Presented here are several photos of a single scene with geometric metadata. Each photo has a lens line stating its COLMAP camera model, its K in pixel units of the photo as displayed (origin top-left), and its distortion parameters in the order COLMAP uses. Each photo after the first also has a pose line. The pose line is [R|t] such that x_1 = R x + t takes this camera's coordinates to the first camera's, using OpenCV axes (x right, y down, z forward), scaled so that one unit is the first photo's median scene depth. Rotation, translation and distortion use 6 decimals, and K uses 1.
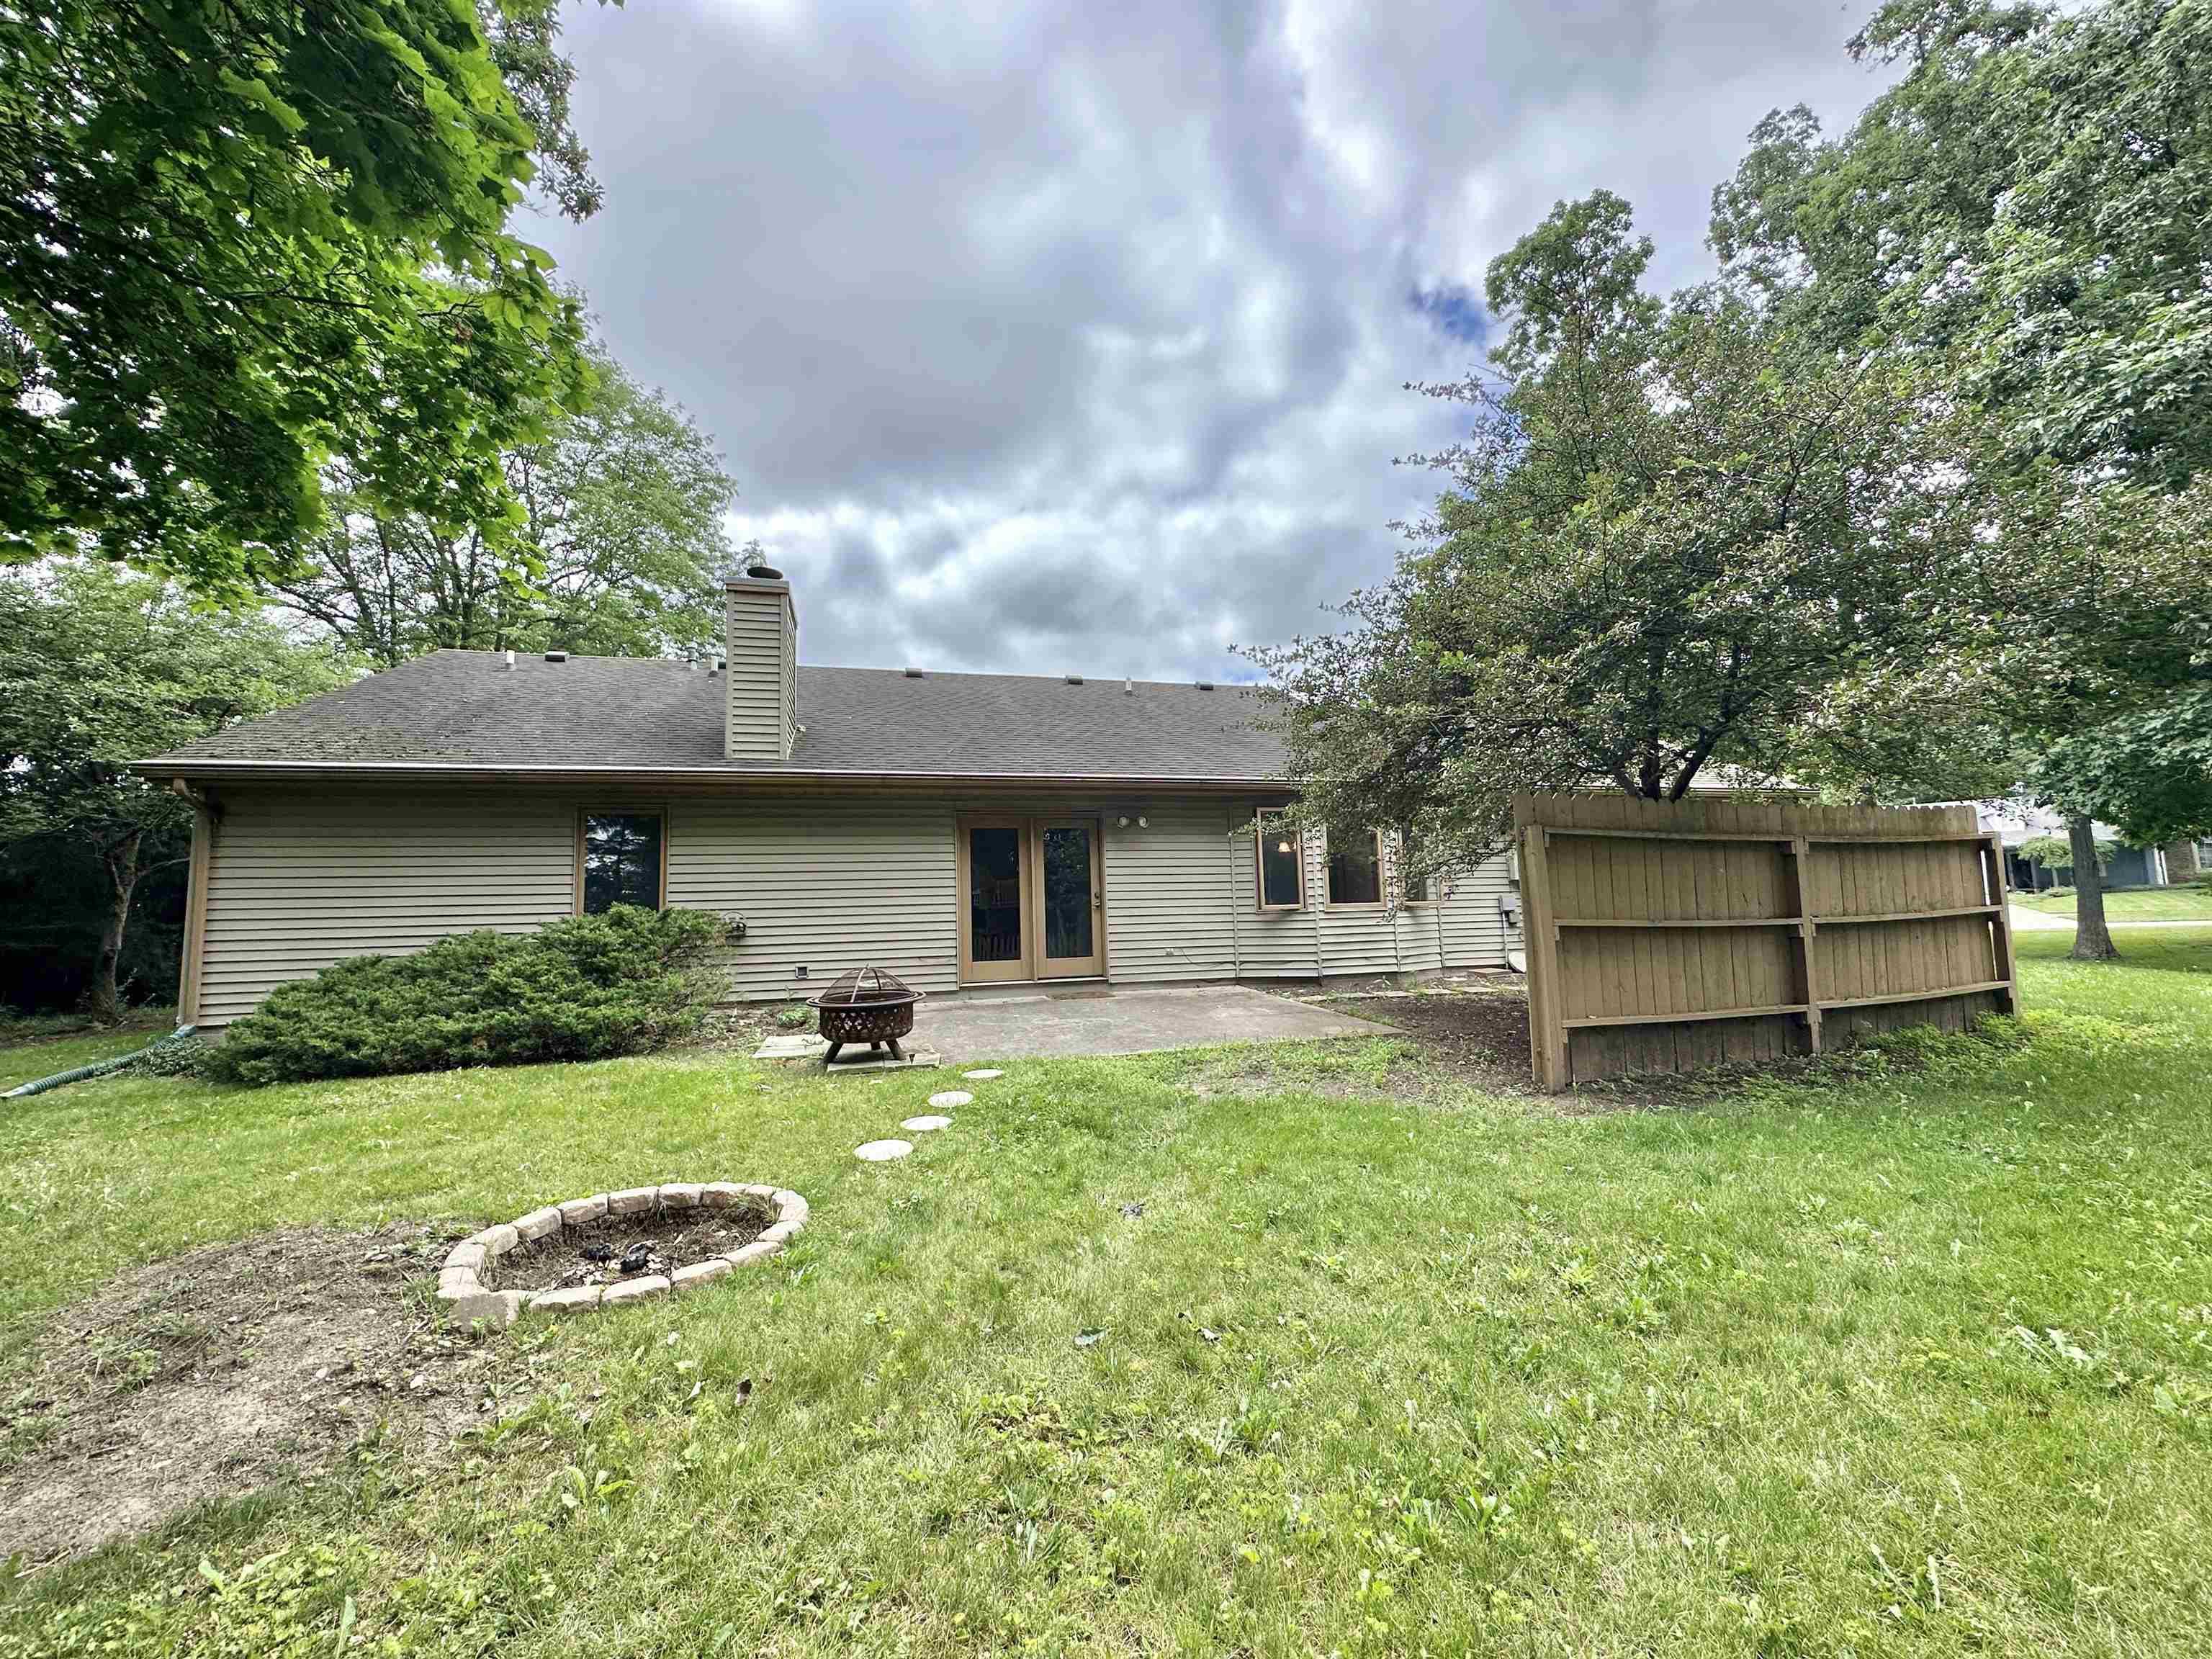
lens RADIAL K [[881.8, 0, 1108.5], [0, 881.8, 828.0], [0, 0, 1]] dist [-0.002945, 0.000204]
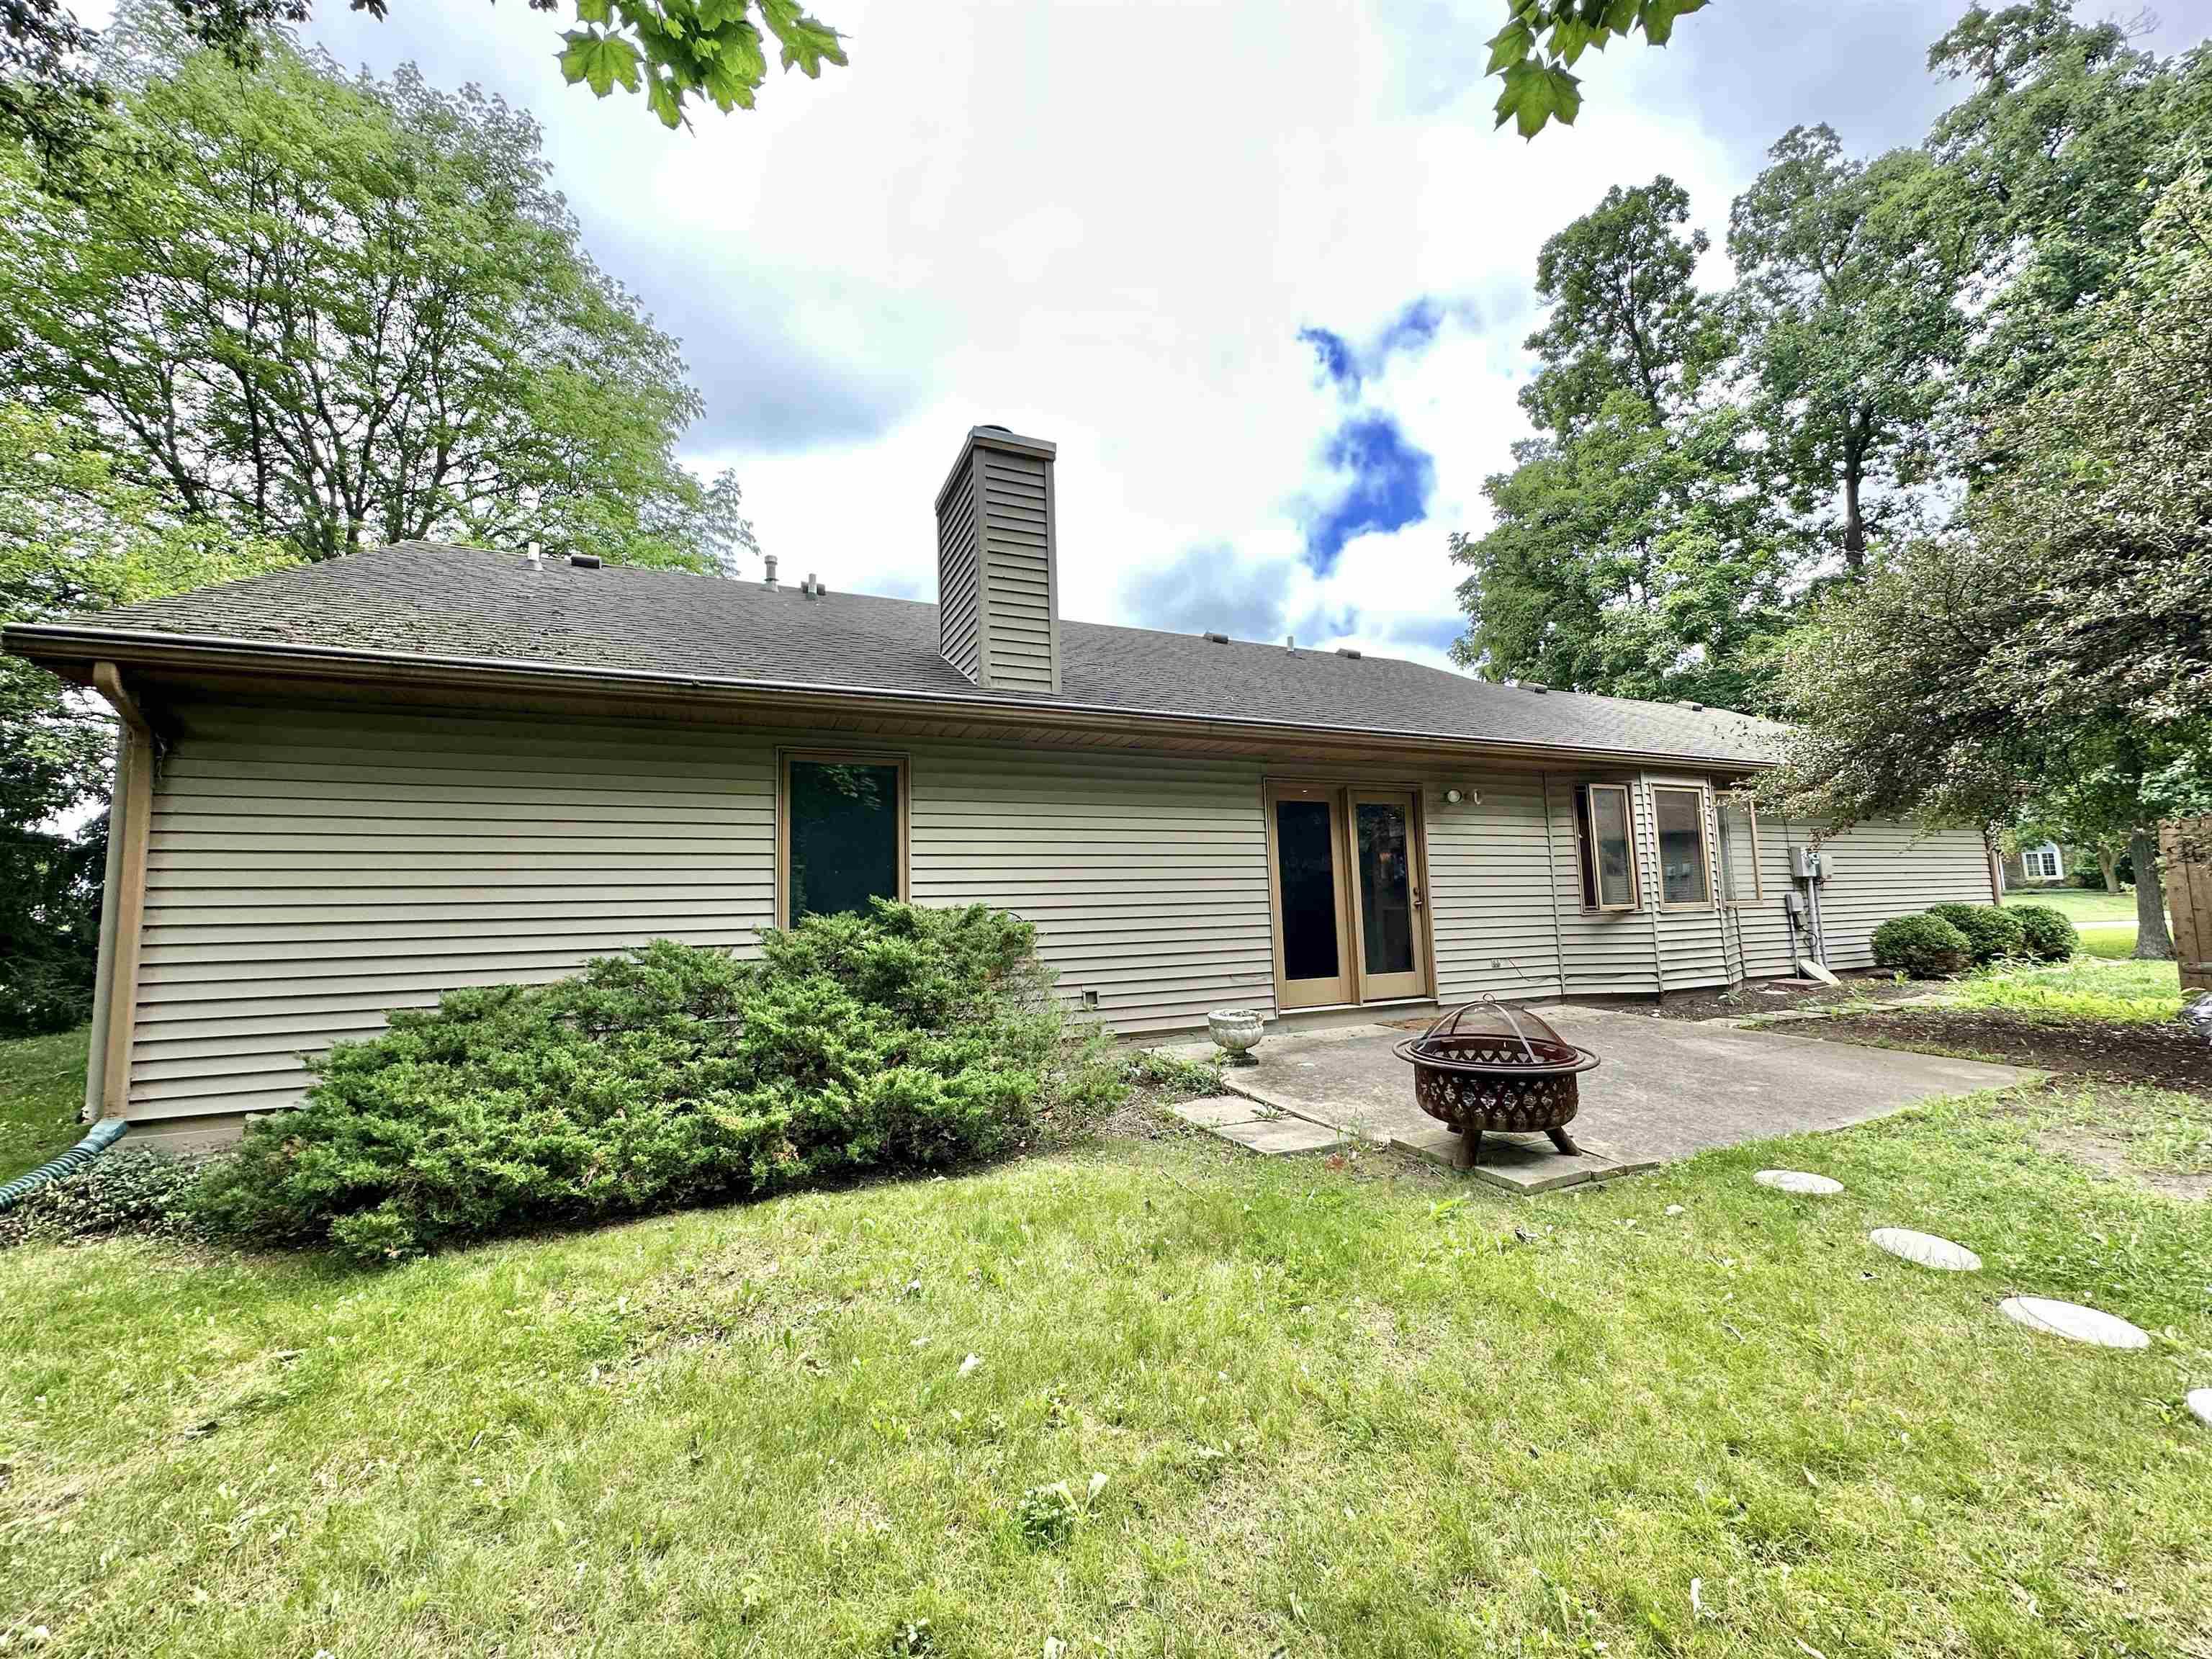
lens RADIAL K [[881.8, 0, 1108.5], [0, 881.8, 828.0], [0, 0, 1]] dist [-0.002945, 0.000204]
pose [[0.987229, 0.014946, 0.158604, -0.399450], [-0.014092, 0.999880, -0.006504, 0.029472], [-0.158682, 0.004186, 0.987321, 0.278654]]
